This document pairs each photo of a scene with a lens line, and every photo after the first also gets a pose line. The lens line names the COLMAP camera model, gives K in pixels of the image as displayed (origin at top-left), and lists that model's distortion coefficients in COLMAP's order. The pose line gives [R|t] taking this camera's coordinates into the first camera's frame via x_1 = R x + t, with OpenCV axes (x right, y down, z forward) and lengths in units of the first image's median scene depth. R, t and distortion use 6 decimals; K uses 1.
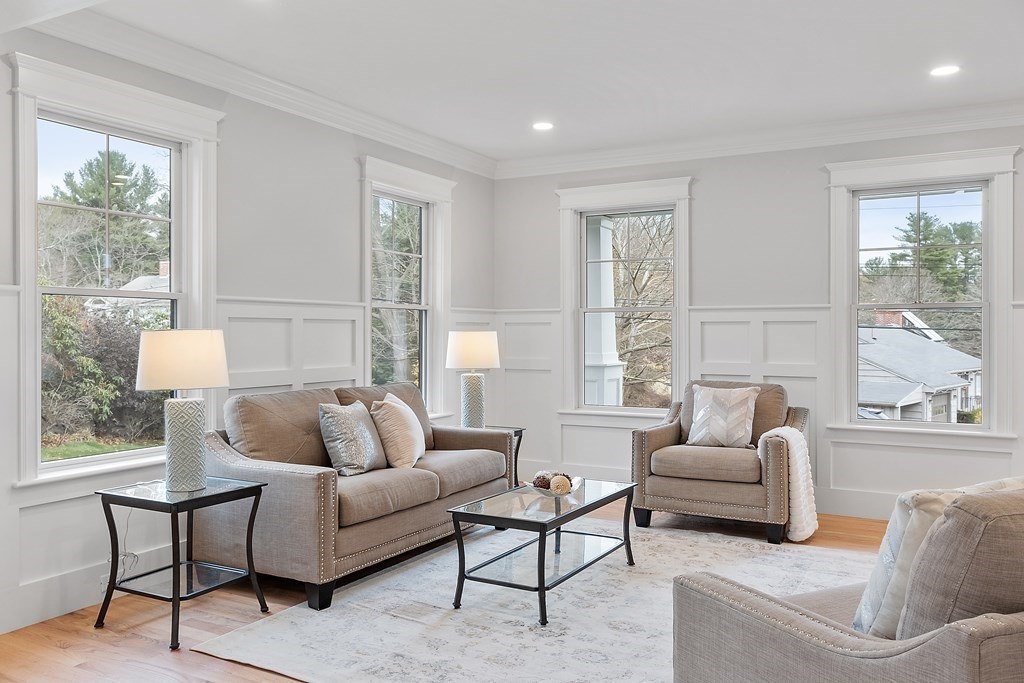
lens RADIAL K [[841.4, 0, 515.5], [0, 841.4, 340.4], [0, 0, 1]] dist [0.025852, -0.001043]
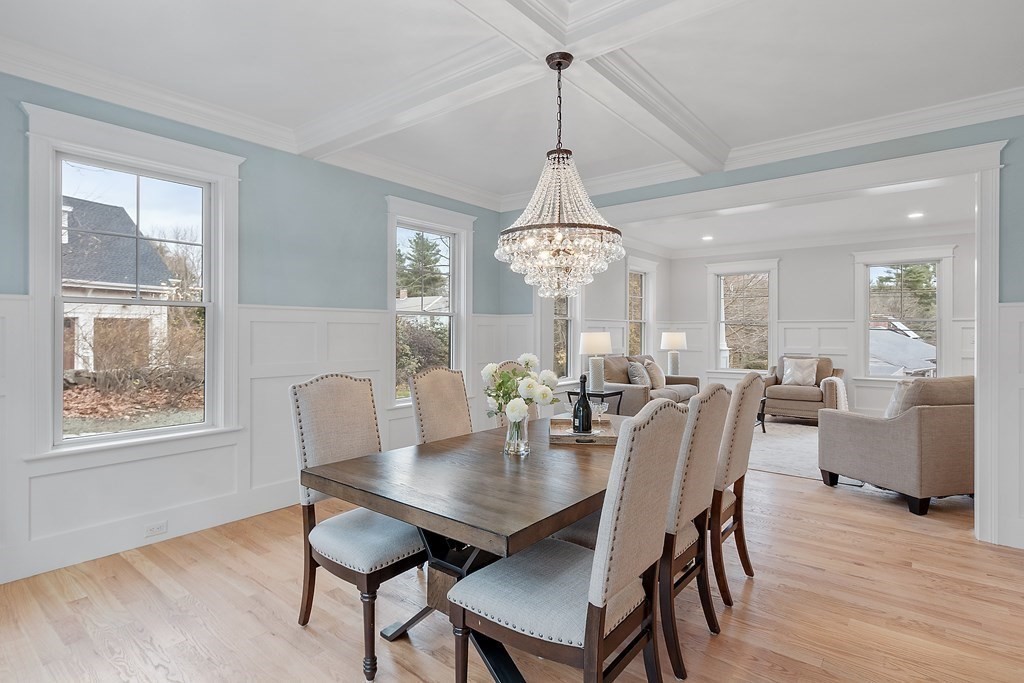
lens RADIAL K [[534.0, 0, 504.2], [0, 534.0, 335.5], [0, 0, 1]] dist [0.012233, -0.001473]
pose [[0.981845, 0.001557, -0.189680, -0.221142], [-0.002168, 0.999993, -0.003010, 0.002177], [0.189674, 0.003366, 0.981841, -0.455526]]
